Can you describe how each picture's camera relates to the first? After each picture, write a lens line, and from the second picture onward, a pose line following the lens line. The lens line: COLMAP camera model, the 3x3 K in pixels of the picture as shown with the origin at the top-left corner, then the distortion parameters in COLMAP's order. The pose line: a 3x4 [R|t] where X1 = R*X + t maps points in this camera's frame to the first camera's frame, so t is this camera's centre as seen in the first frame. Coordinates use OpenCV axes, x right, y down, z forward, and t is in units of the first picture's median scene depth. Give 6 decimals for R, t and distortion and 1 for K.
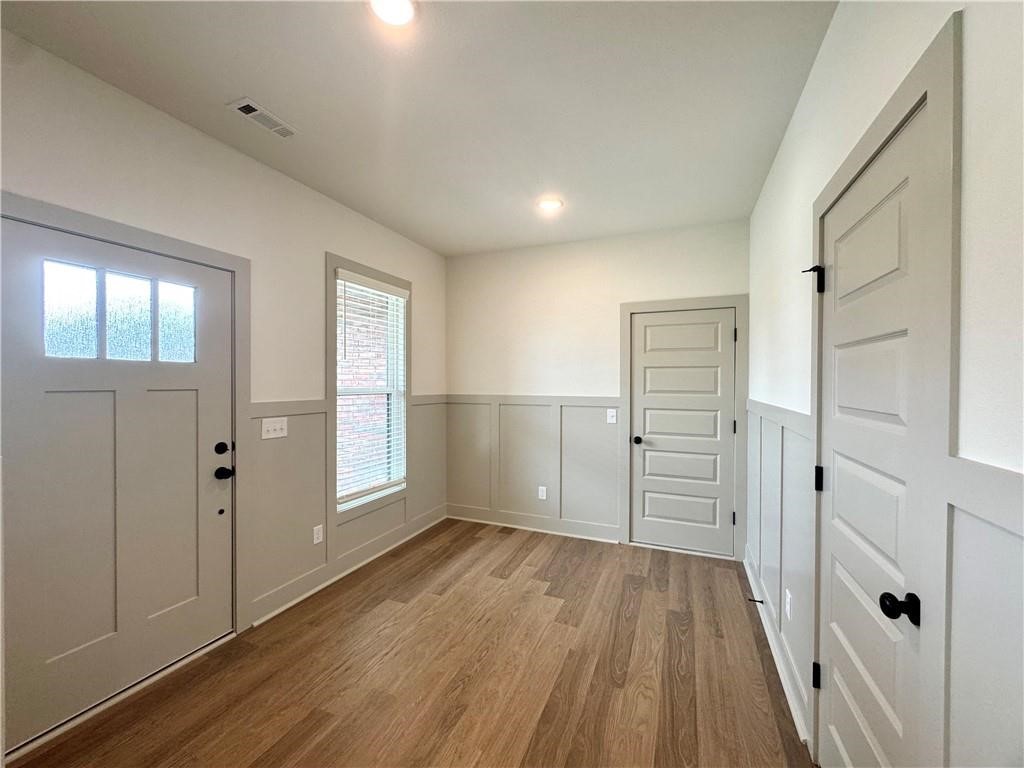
lens RADIAL K [[408.0, 0, 515.5], [0, 408.0, 386.5], [0, 0, 1]] dist [0.000357, -0.000333]
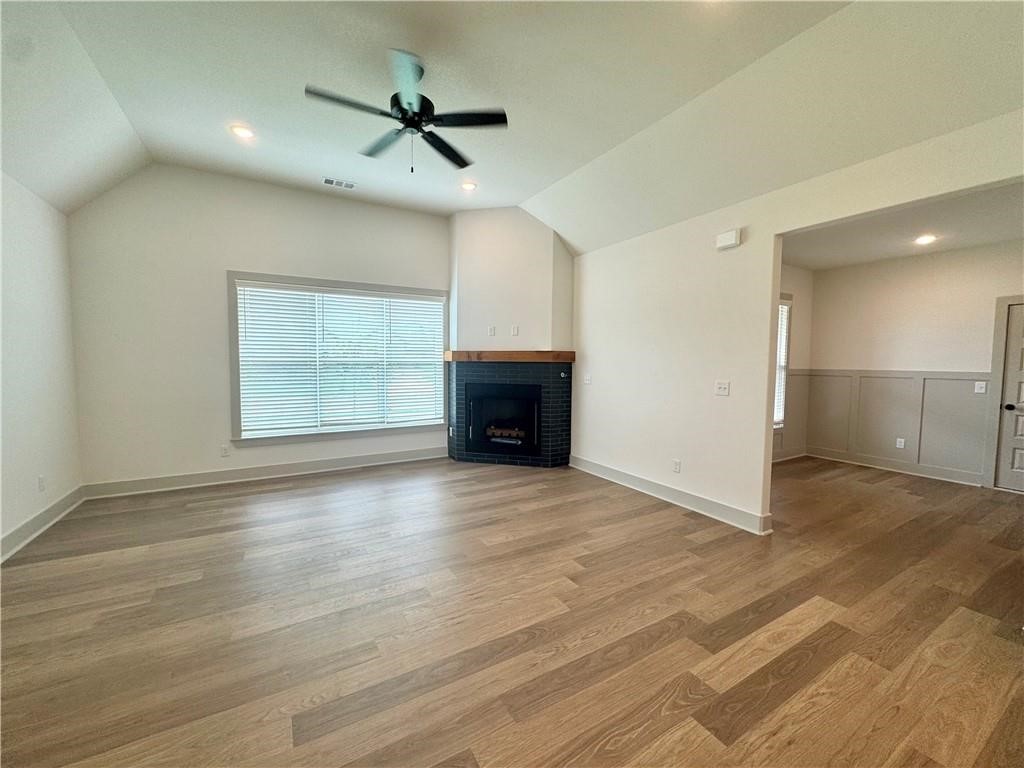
lens RADIAL K [[408.0, 0, 513.5], [0, 408.0, 385.5], [0, 0, 1]] dist [0.000357, -0.000333]
pose [[0.796858, 0.041320, -0.602752, -0.158070], [-0.013666, 0.998636, 0.050392, 0.022860], [0.604012, -0.031918, 0.796336, -0.894376]]
